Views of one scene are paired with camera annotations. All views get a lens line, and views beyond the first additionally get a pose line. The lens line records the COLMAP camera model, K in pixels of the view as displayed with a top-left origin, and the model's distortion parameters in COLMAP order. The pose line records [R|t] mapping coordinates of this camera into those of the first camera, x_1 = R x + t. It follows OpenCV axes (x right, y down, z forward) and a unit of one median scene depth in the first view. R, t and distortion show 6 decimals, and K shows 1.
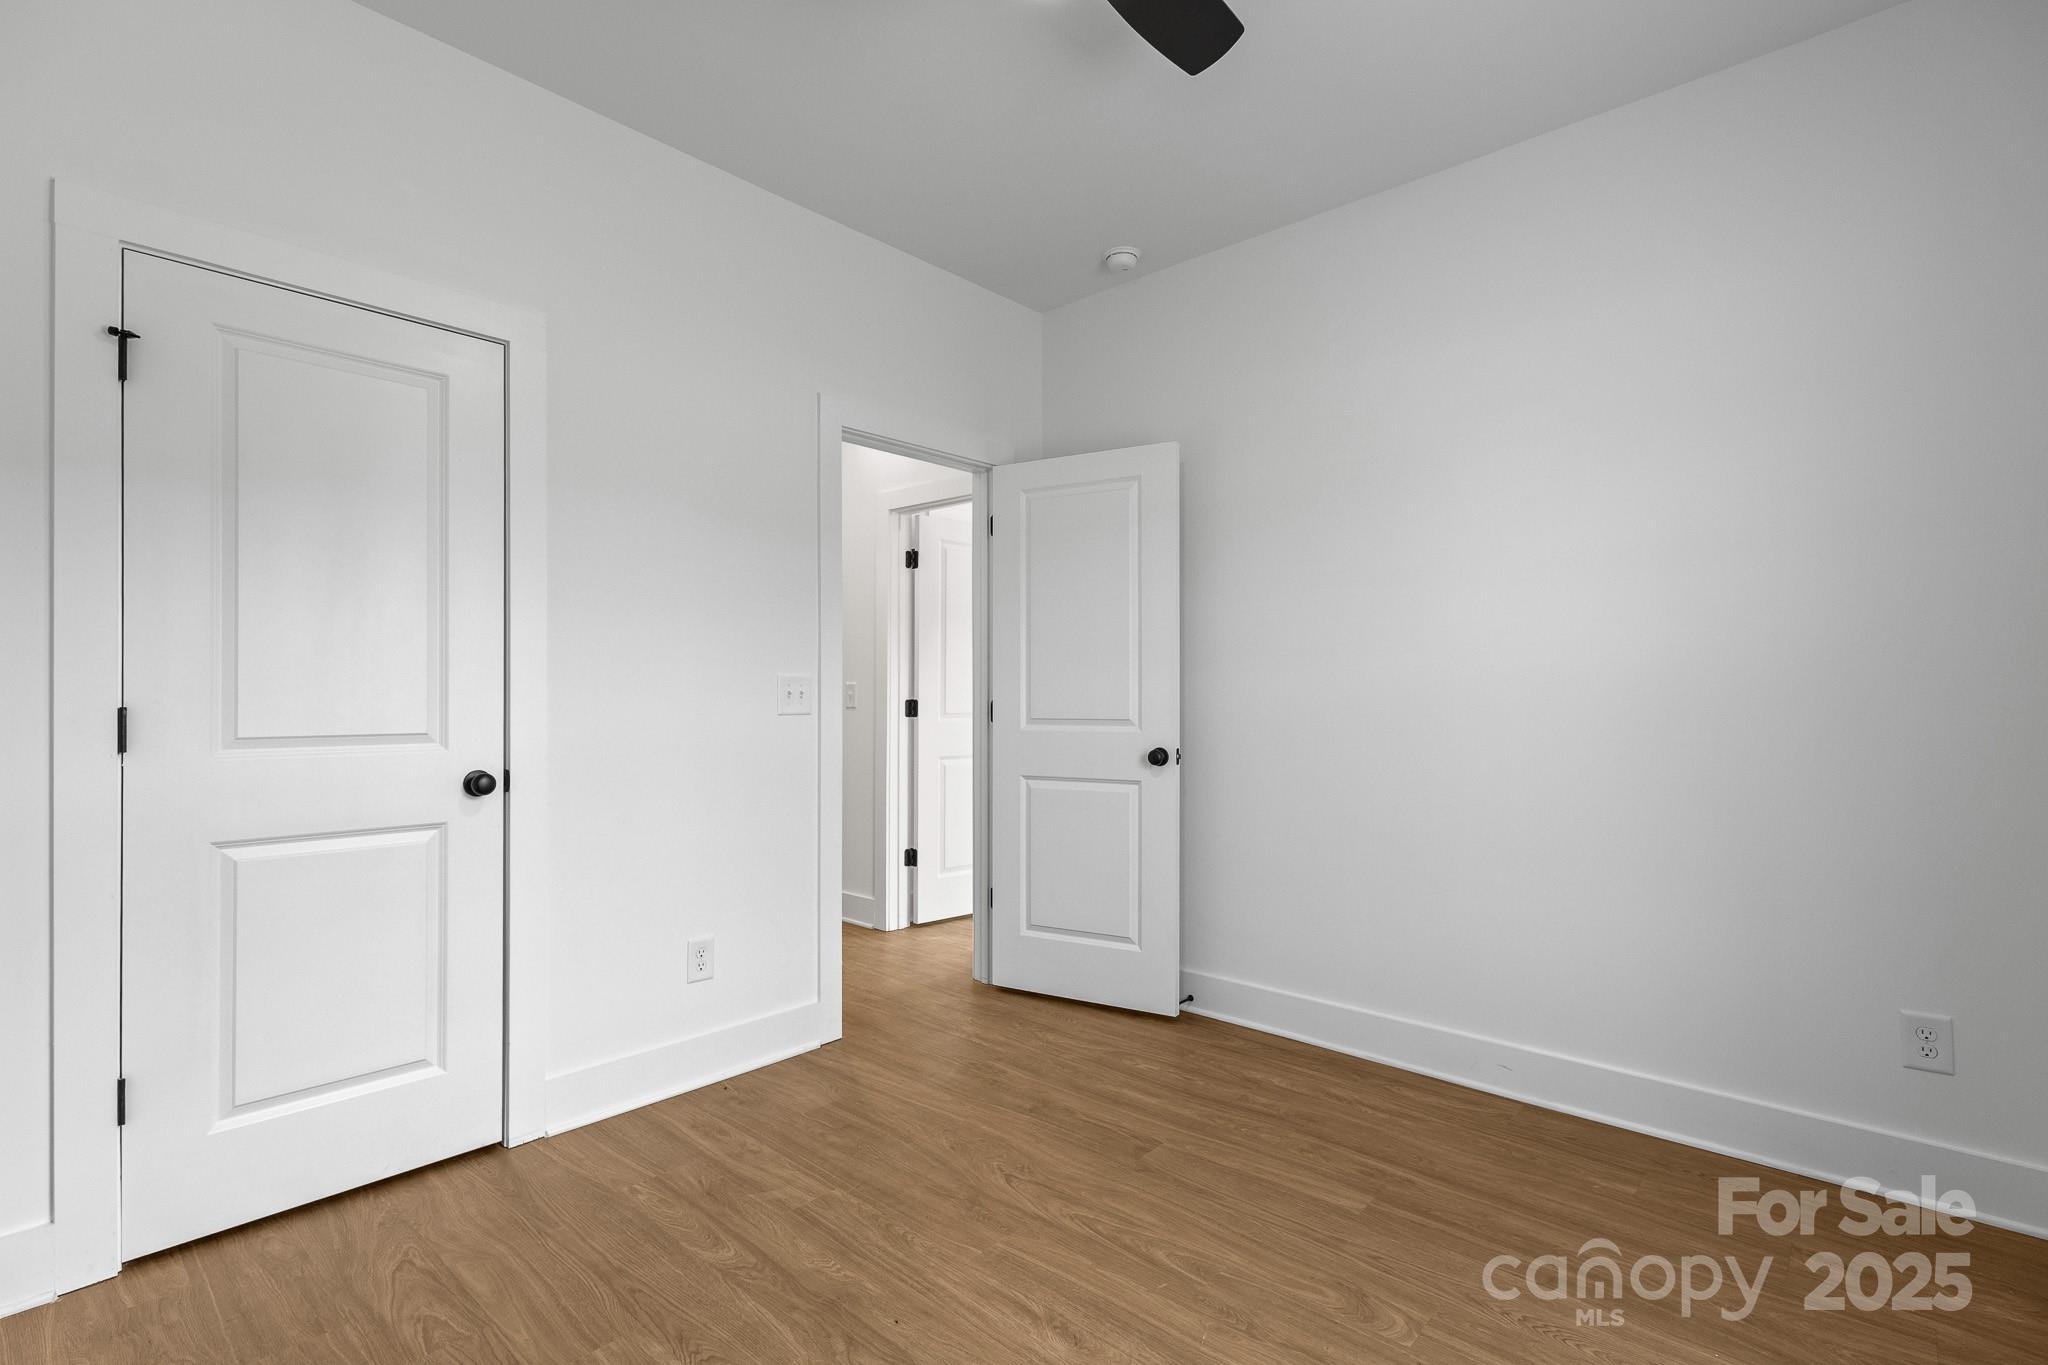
lens RADIAL K [[949.9, 0, 1014.1], [0, 949.9, 684.7], [0, 0, 1]] dist [0.011127, -0.000030]
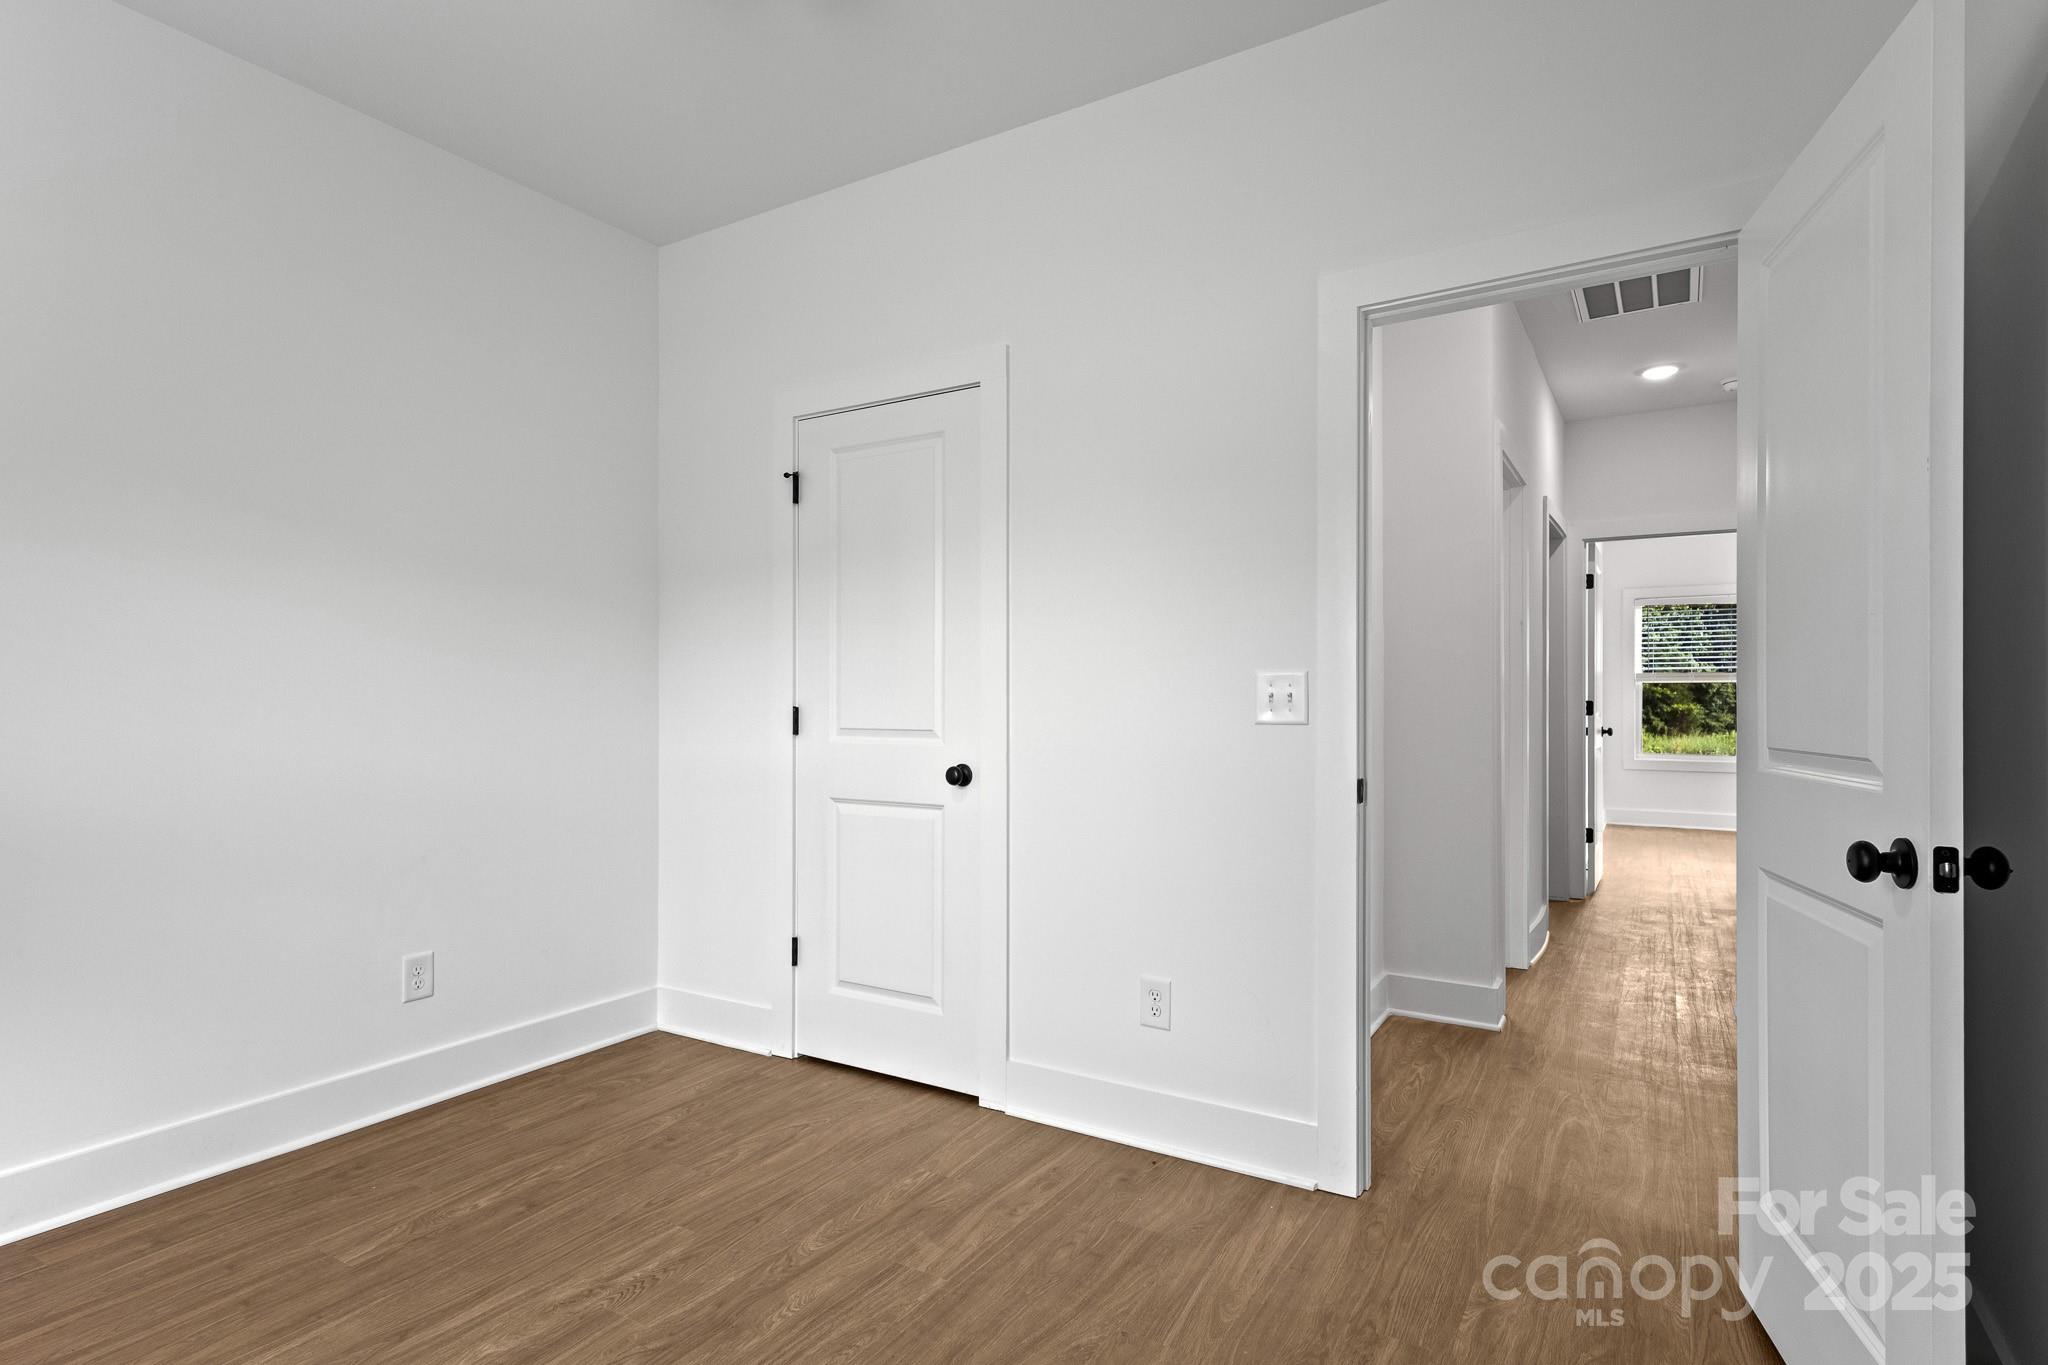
lens RADIAL K [[918.9, 0, 793.6], [0, 918.9, 691.5], [0, 0, 1]] dist [0.011898, 0.000370]
pose [[0.196534, -0.010267, -0.980443, 0.566263], [0.009000, 0.999922, -0.008667, 0.011150], [0.980456, -0.007121, 0.196612, 0.672792]]
